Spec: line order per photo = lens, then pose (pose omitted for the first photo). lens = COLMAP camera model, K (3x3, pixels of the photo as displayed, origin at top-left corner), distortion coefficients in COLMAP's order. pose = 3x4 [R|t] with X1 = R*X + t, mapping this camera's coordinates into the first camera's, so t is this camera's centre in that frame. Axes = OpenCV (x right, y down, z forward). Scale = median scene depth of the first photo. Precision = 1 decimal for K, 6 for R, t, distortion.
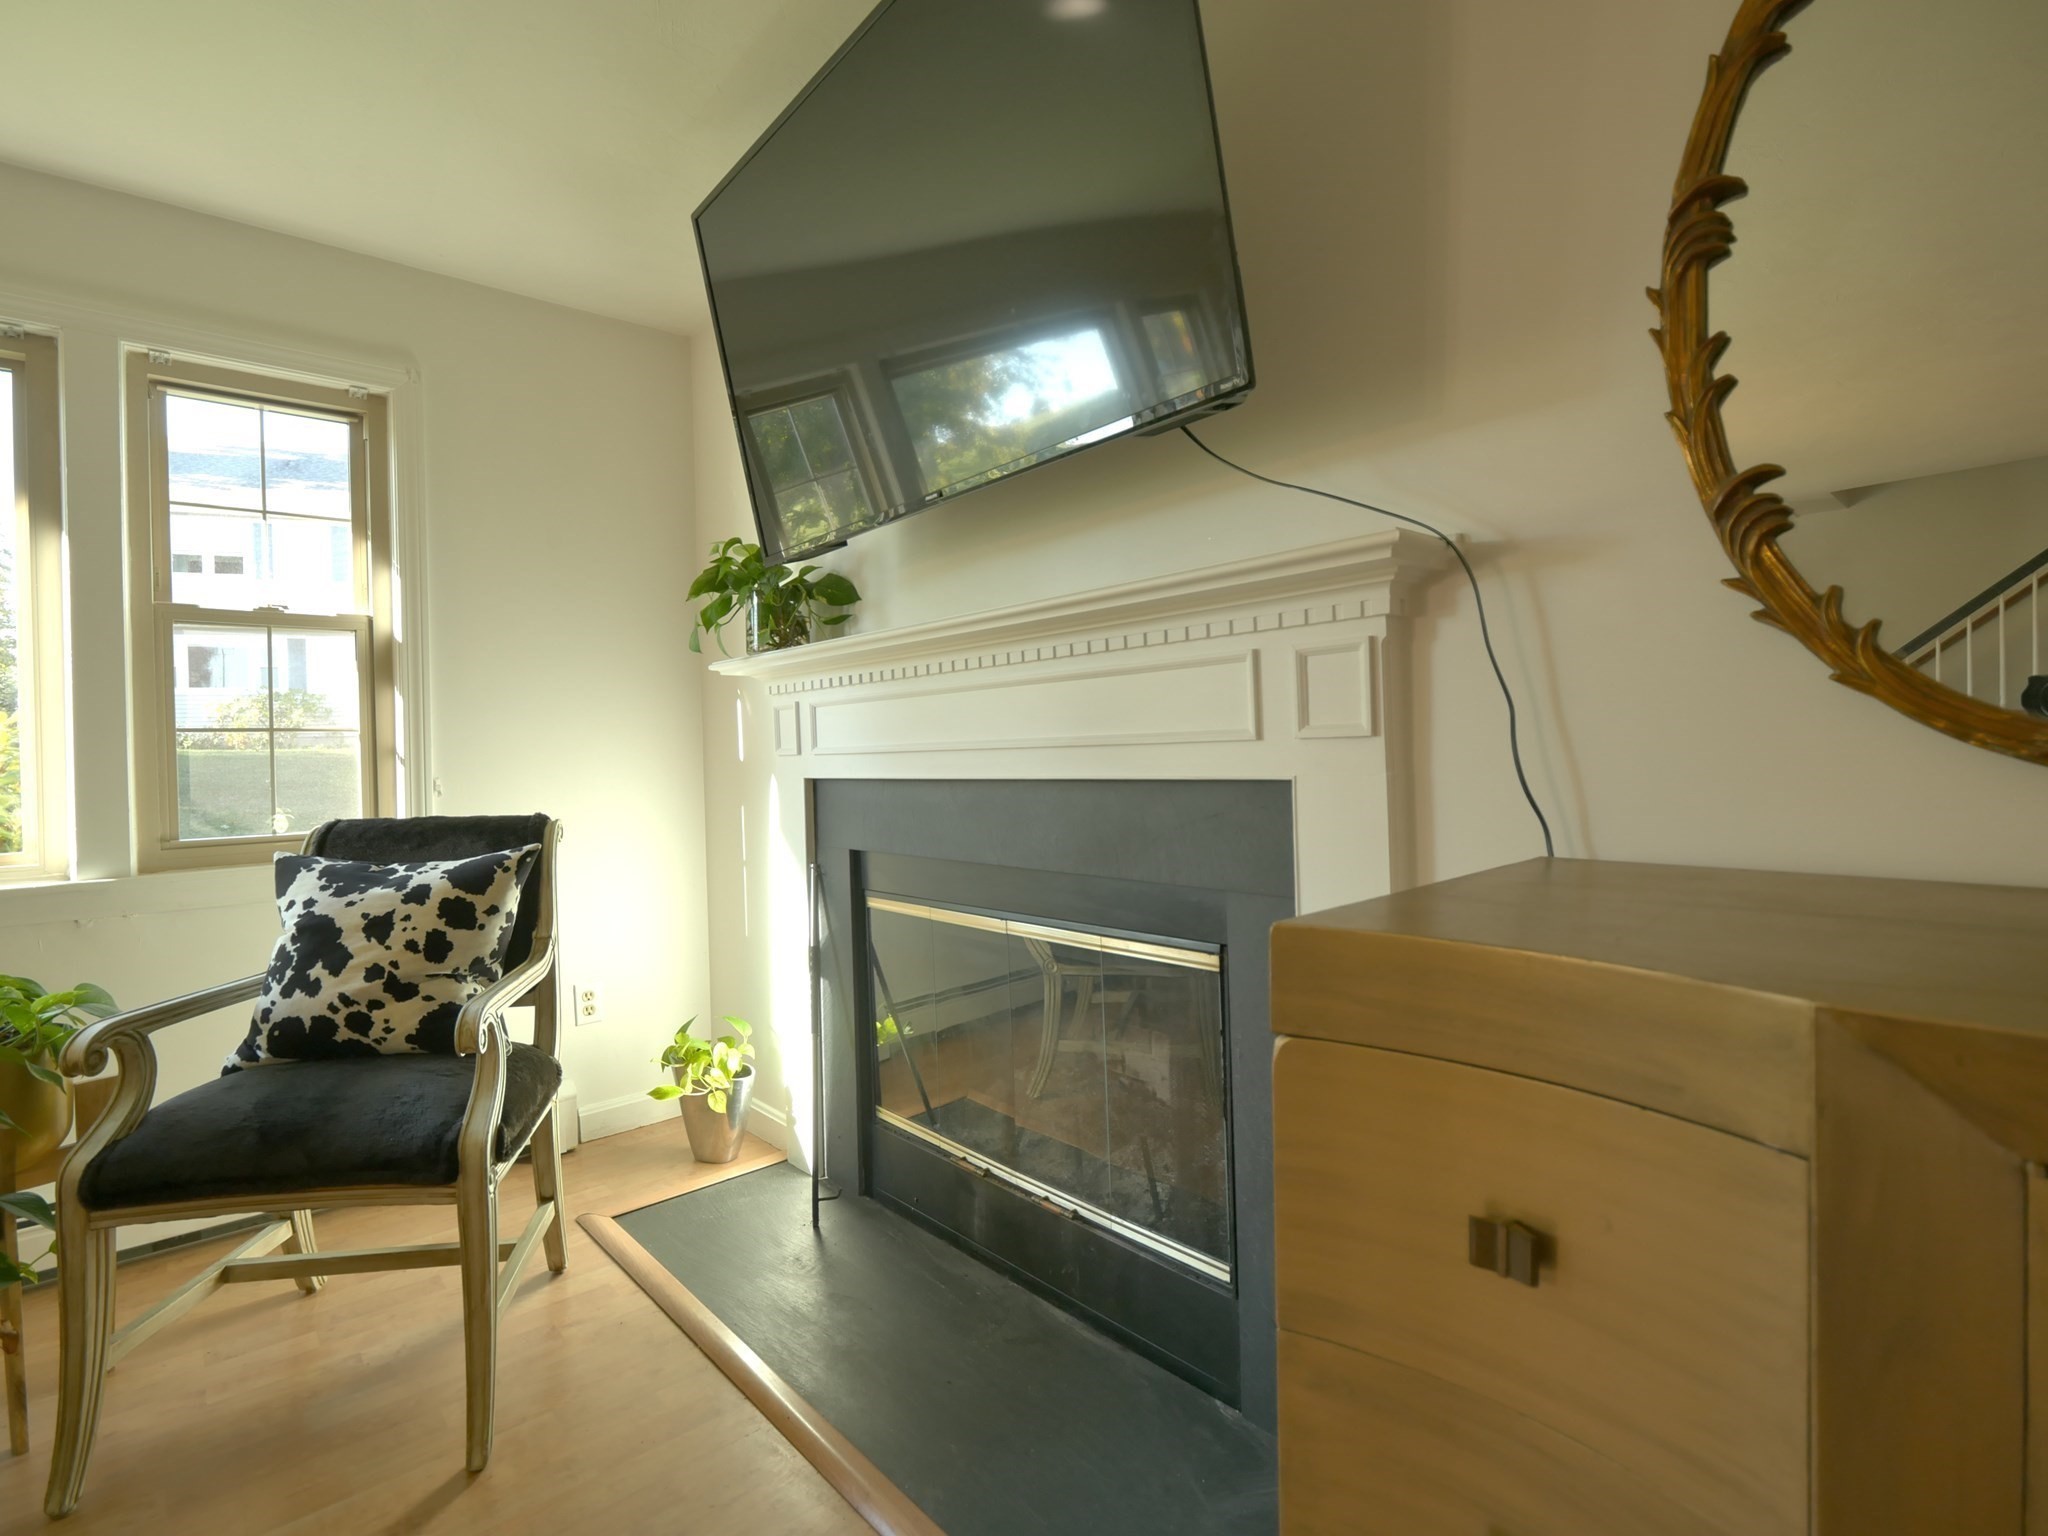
lens RADIAL K [[977.5, 0, 1020.4], [0, 977.5, 758.2], [0, 0, 1]] dist [-0.018952, 0.002160]
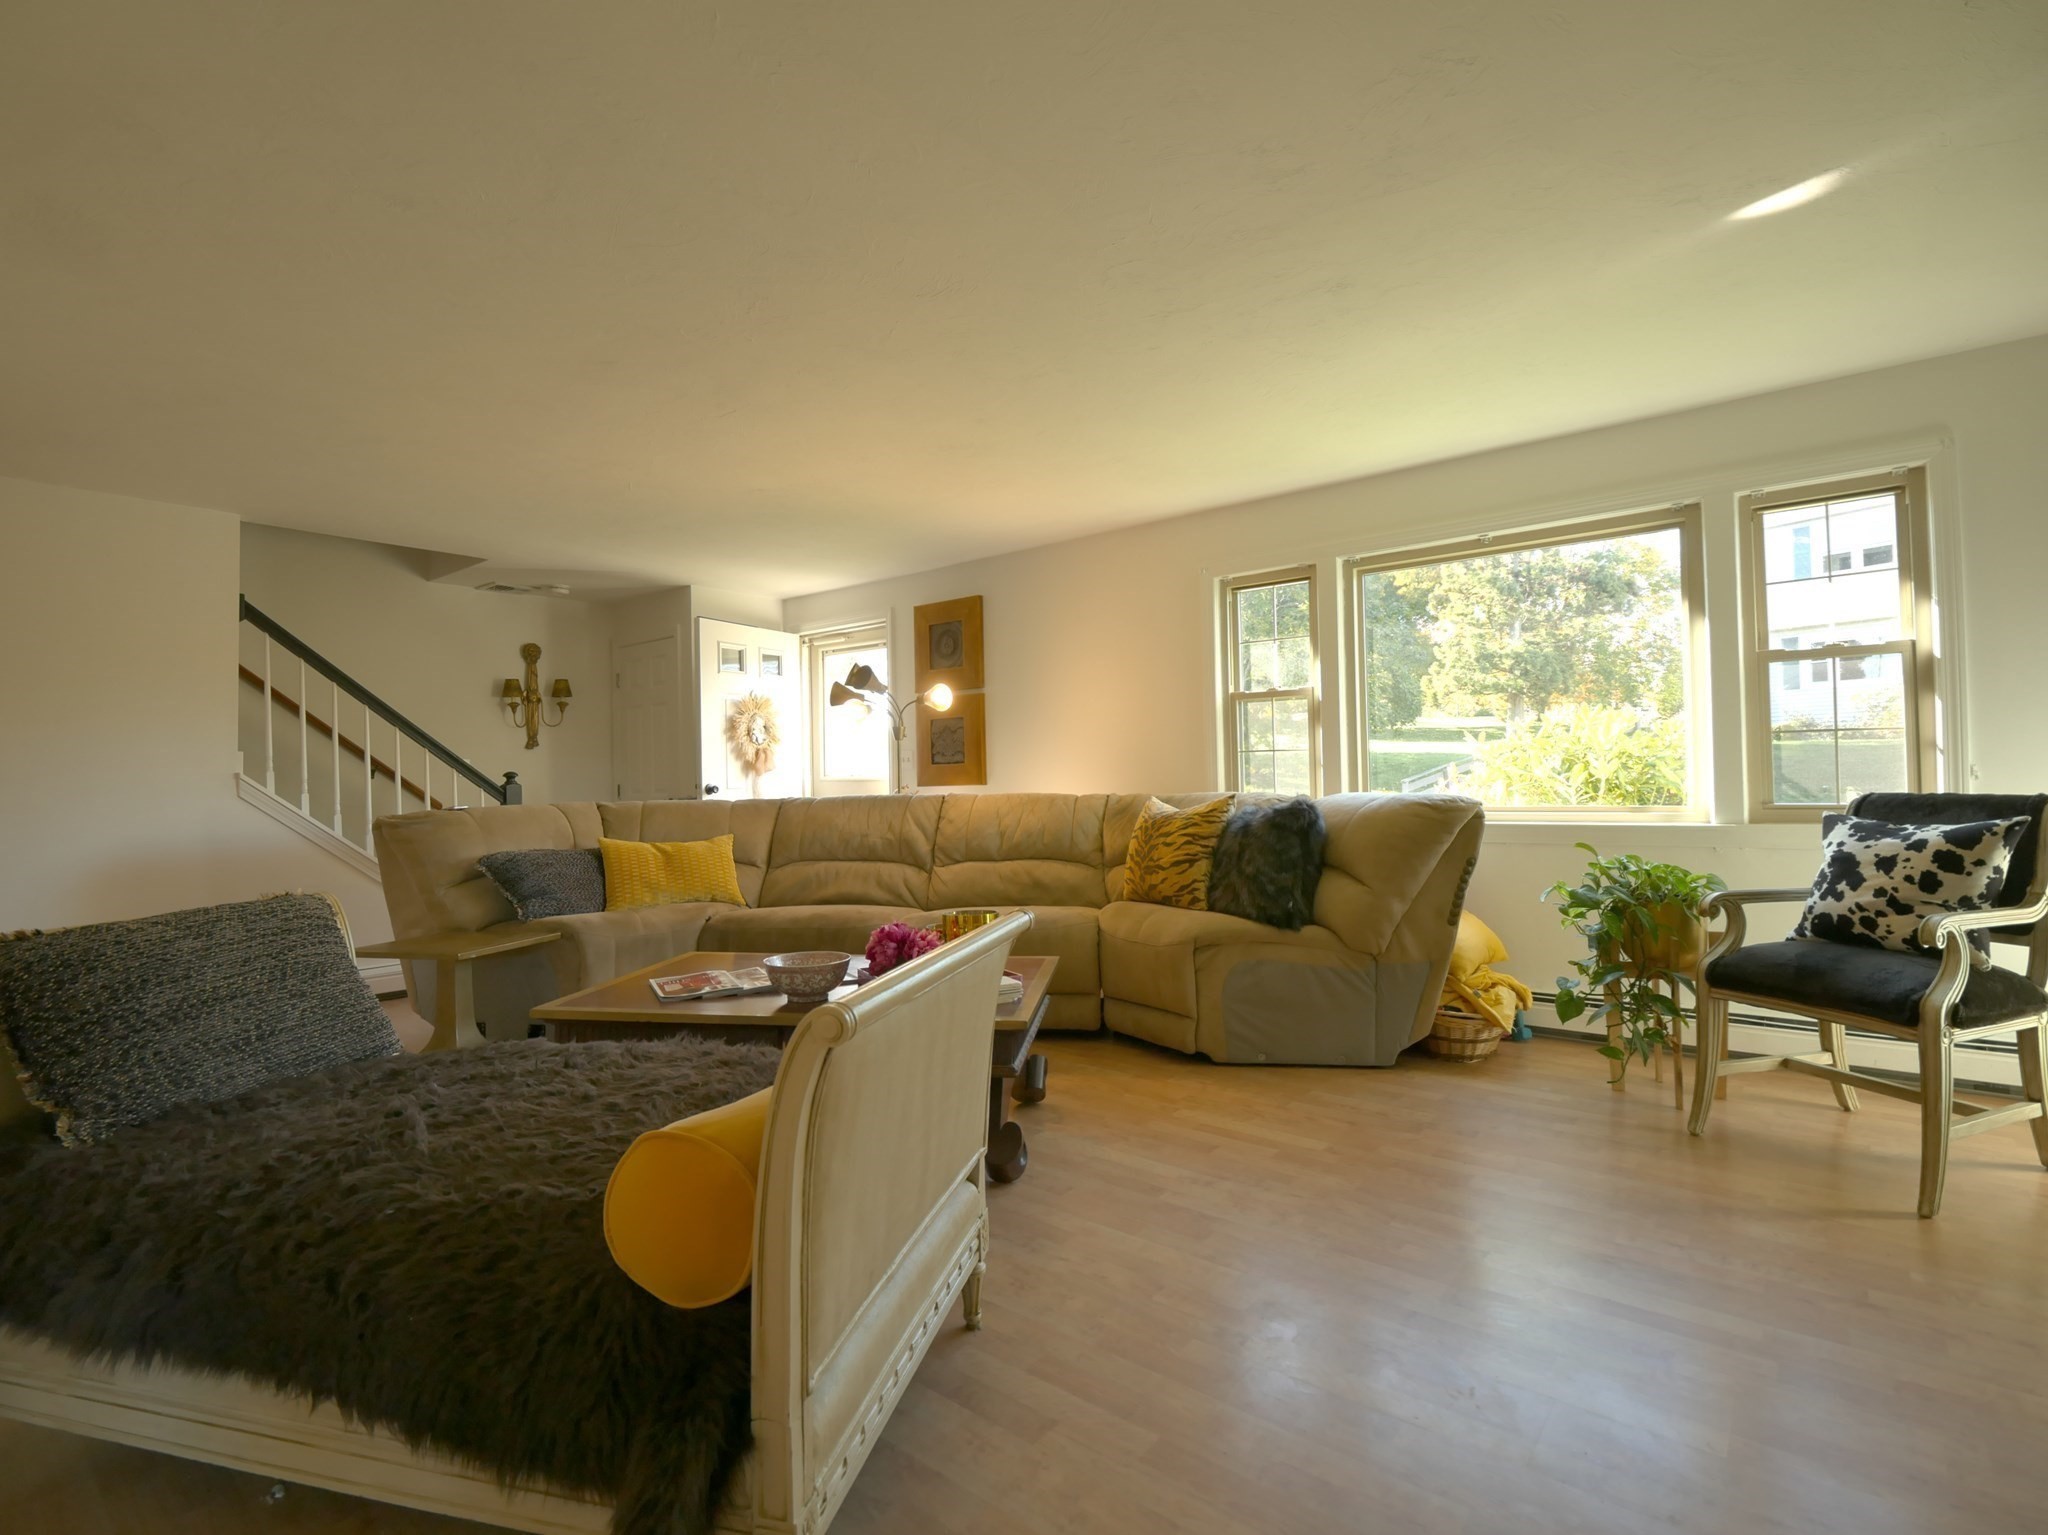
lens RADIAL K [[977.5, 0, 1020.4], [0, 977.5, 757.7], [0, 0, 1]] dist [-0.018952, 0.002160]
pose [[0.149166, 0.000669, -0.988812, 0.588488], [0.006792, 0.999975, 0.001701, 0.000955], [0.988789, -0.006969, 0.149158, -0.518570]]
